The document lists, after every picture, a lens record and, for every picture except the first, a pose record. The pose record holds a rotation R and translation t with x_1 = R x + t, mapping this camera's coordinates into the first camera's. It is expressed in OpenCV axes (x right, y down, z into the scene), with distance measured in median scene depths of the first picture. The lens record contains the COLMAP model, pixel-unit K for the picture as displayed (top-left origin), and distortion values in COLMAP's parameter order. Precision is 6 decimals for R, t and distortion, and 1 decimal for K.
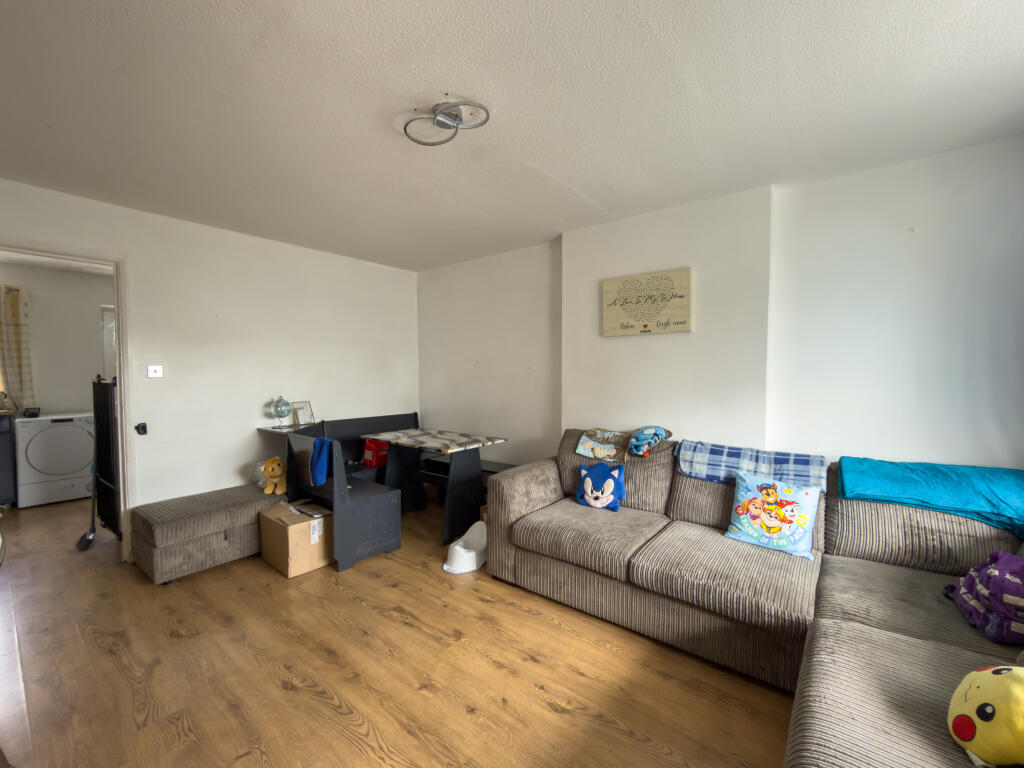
lens RADIAL K [[427.3, 0, 514.8], [0, 427.3, 386.0], [0, 0, 1]] dist [-0.000991, 0.000085]
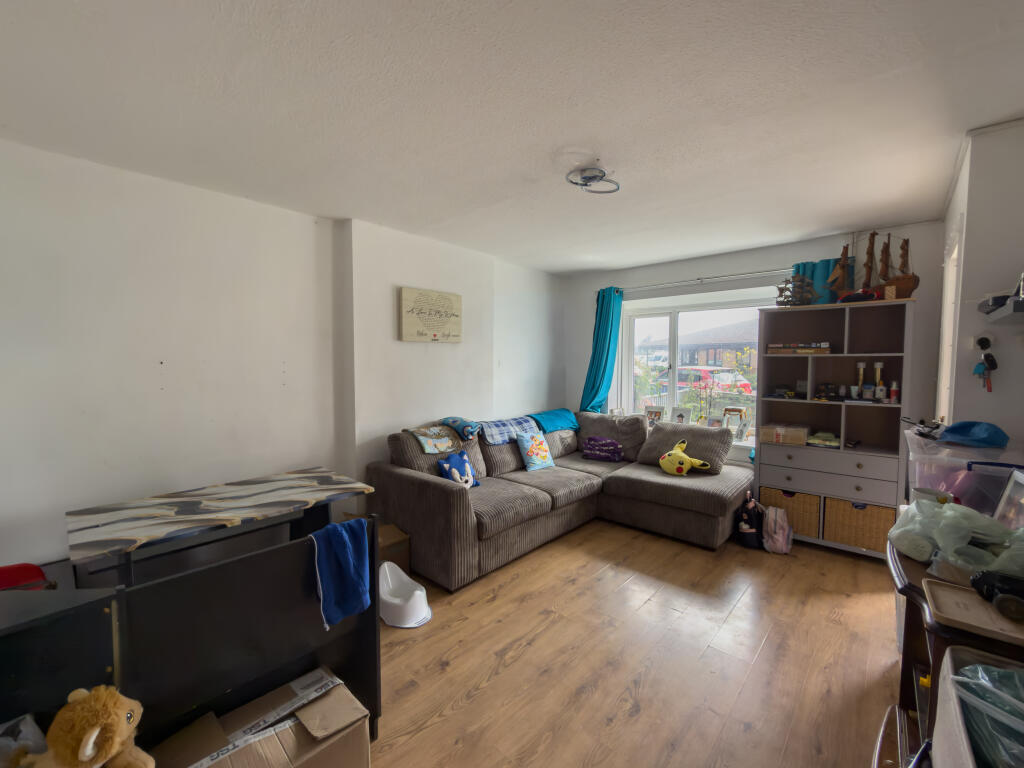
lens RADIAL K [[427.3, 0, 514.8], [0, 427.3, 386.0], [0, 0, 1]] dist [-0.000991, 0.000085]
pose [[0.064566, -0.059041, 0.996165, -0.930186], [0.036061, 0.997734, 0.056797, -0.062800], [-0.997262, 0.032256, 0.066549, 0.747417]]
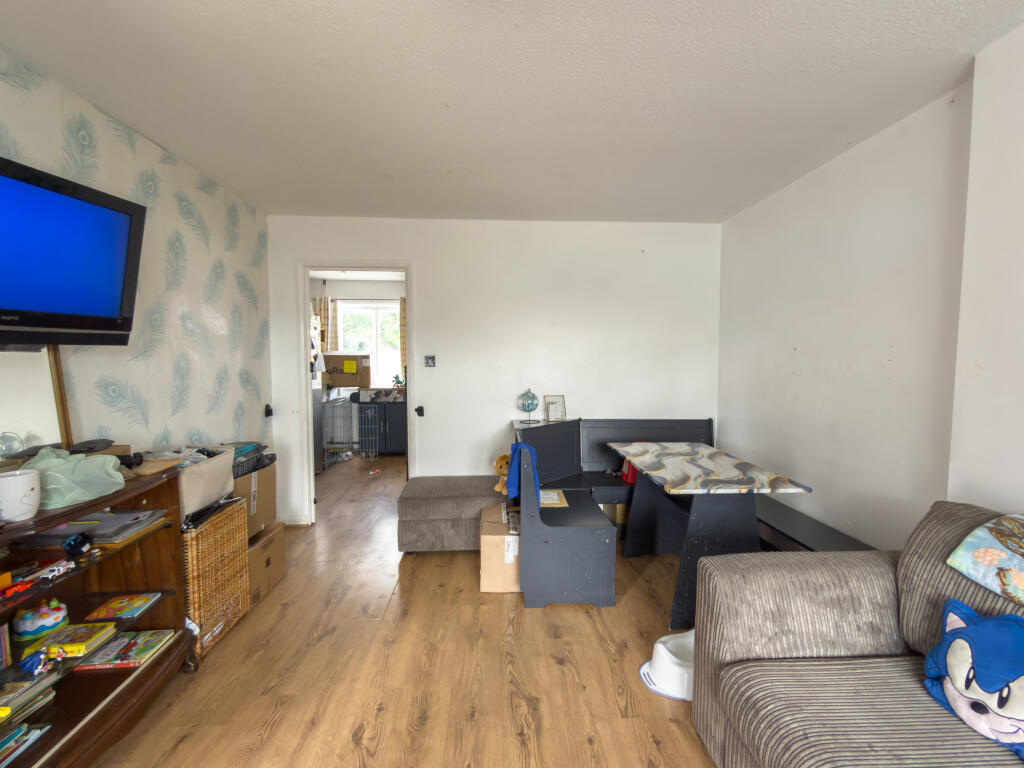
lens RADIAL K [[447.8, 0, 512.9], [0, 447.8, 386.2], [0, 0, 1]] dist [-0.001554, 0.000192]
pose [[0.655207, 0.052395, -0.753630, 0.196316], [-0.030985, 0.998616, 0.042488, -0.025823], [0.754814, -0.004487, 0.655924, 0.410044]]
